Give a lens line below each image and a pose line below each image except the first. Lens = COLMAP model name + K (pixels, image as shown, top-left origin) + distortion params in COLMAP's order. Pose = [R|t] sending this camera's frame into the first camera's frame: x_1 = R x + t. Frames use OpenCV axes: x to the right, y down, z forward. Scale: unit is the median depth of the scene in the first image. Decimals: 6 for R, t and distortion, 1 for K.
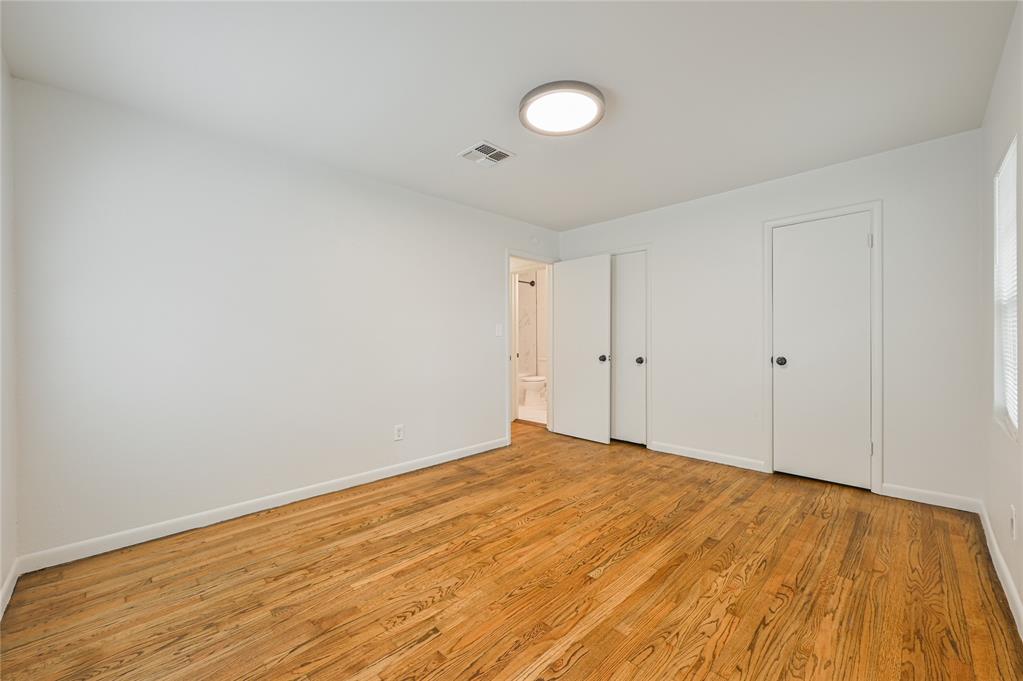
lens RADIAL K [[405.9, 0, 514.5], [0, 405.9, 340.3], [0, 0, 1]] dist [0.001994, 0.000042]
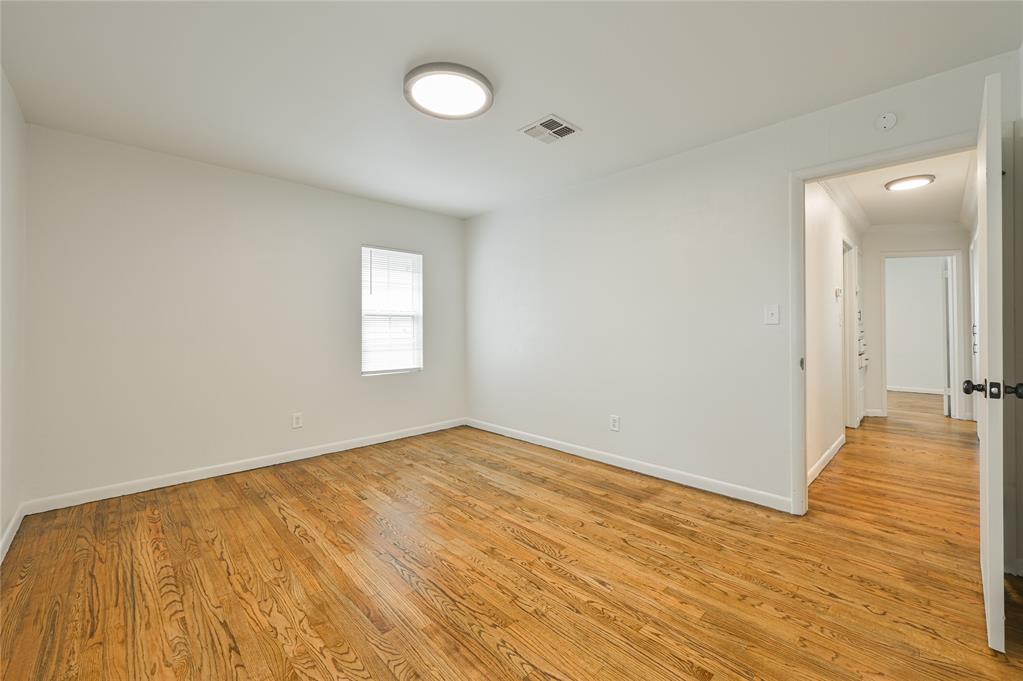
lens RADIAL K [[426.0, 0, 514.1], [0, 426.0, 330.6], [0, 0, 1]] dist [0.003815, 0.000210]
pose [[-0.031177, 0.013510, -0.999423, 0.975353], [0.001294, 0.999908, 0.013476, -0.006735], [0.999513, -0.000874, -0.031192, 1.054359]]
